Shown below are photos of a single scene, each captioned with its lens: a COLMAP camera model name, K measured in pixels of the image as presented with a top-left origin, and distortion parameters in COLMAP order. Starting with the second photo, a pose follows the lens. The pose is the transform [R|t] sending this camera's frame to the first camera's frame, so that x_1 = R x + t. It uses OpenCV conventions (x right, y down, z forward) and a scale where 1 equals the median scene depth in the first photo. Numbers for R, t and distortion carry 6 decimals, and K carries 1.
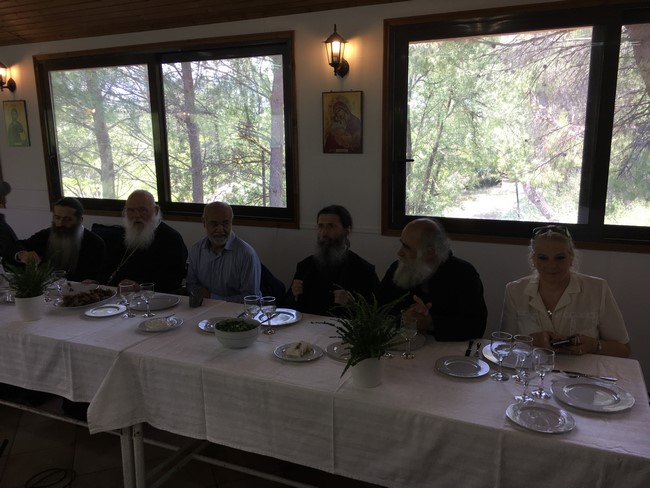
lens RADIAL K [[557.1, 0, 325.0], [0, 557.1, 244.0], [0, 0, 1]] dist [0.083653, -0.119653]
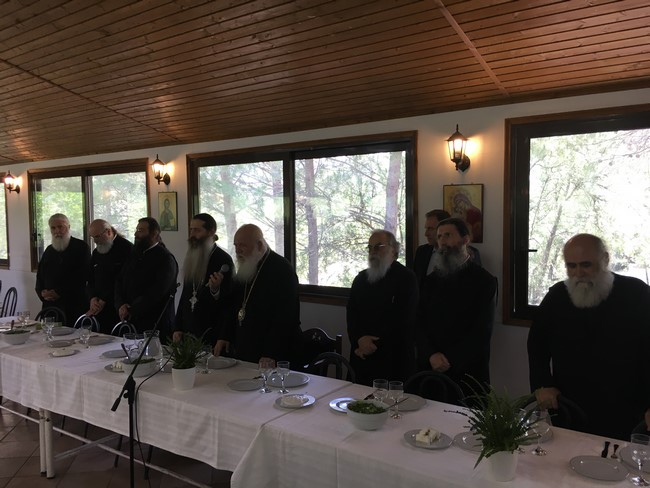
lens RADIAL K [[557.1, 0, 325.0], [0, 557.1, 244.0], [0, 0, 1]] dist [0.083653, -0.119653]
pose [[0.981999, 0.013563, -0.188397, -0.024827], [-0.039670, 0.989982, -0.135509, -0.008653], [0.184671, 0.140544, 0.972699, -0.056733]]
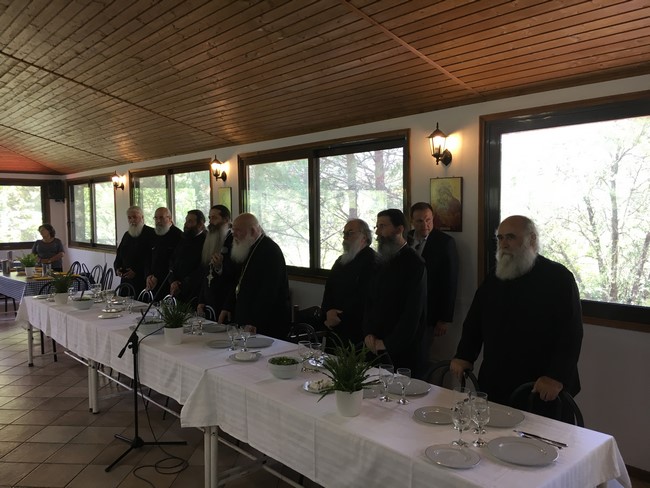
lens RADIAL K [[557.1, 0, 325.0], [0, 557.1, 244.0], [0, 0, 1]] dist [0.083653, -0.119653]
pose [[0.914912, 0.027943, -0.402685, 0.277091], [-0.079685, 0.990472, -0.112316, 0.008705], [0.395710, 0.134847, 0.908422, -0.114264]]
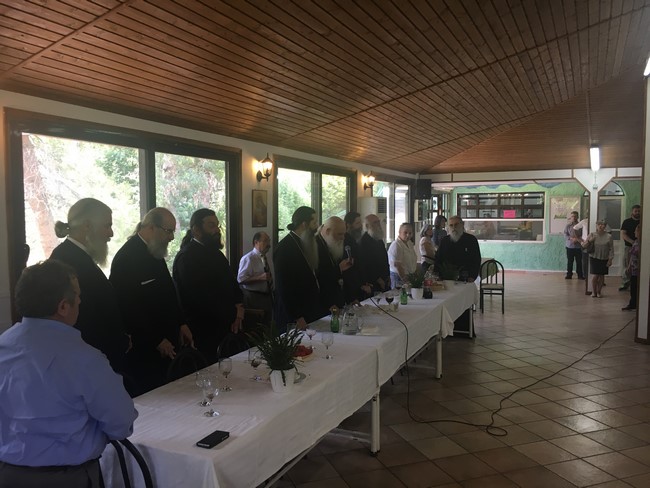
lens RADIAL K [[557.1, 0, 325.0], [0, 557.1, 244.0], [0, 0, 1]] dist [0.083653, -0.119653]
pose [[-0.000602, -0.047762, 0.998859, -1.682638], [0.196771, 0.979325, 0.046946, -0.162095], [-0.980449, 0.196575, 0.008809, 0.860610]]
